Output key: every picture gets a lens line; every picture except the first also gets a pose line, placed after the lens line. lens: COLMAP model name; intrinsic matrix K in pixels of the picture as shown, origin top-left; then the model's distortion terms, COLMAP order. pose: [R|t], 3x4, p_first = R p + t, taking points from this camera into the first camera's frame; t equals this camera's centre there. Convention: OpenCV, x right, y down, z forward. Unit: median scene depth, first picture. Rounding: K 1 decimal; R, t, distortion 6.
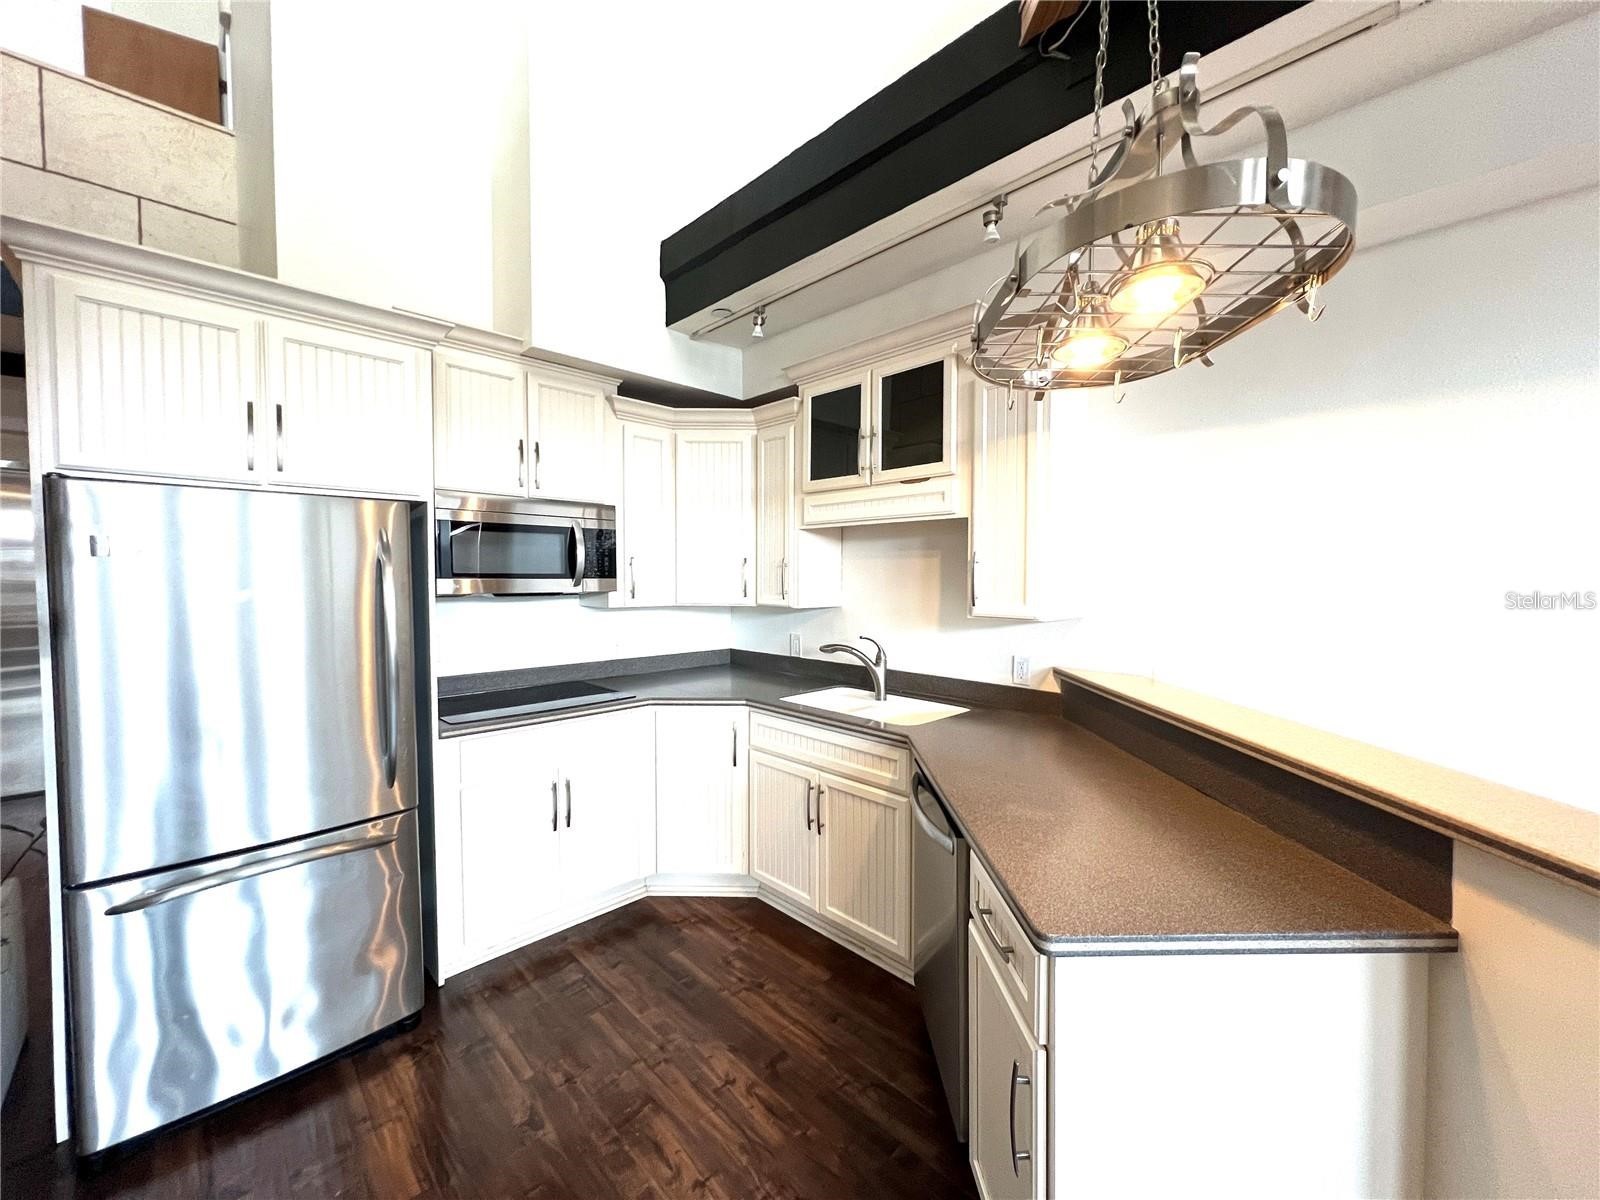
lens RADIAL K [[636.6, 0, 800.0], [0, 636.6, 600.0], [0, 0, 1]] dist [-0.000378, -0.000181]
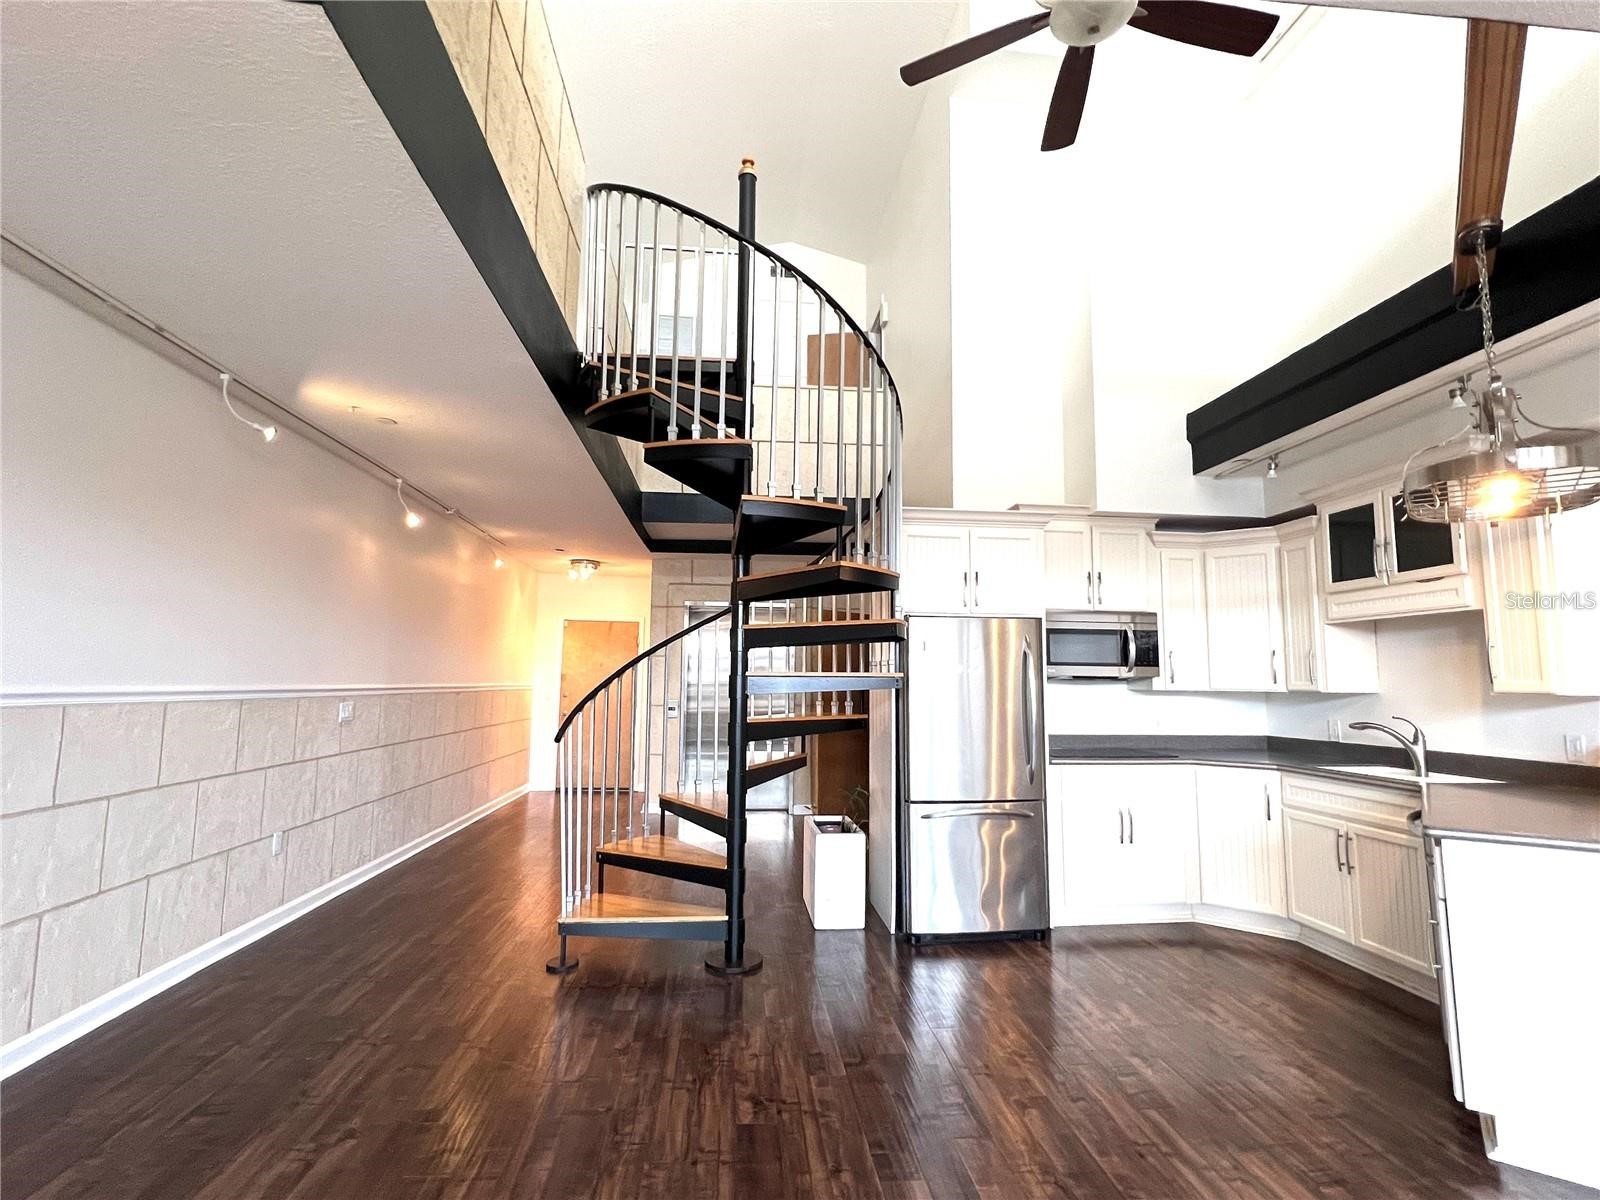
lens RADIAL K [[770.5, 0, 800.0], [0, 770.5, 600.0], [0, 0, 1]] dist [-0.002594, -0.000181]
pose [[0.780811, -0.060505, -0.621831, 0.137240], [-0.034877, 0.989526, -0.140077, 0.081831], [0.623793, 0.131061, 0.770522, -0.747515]]
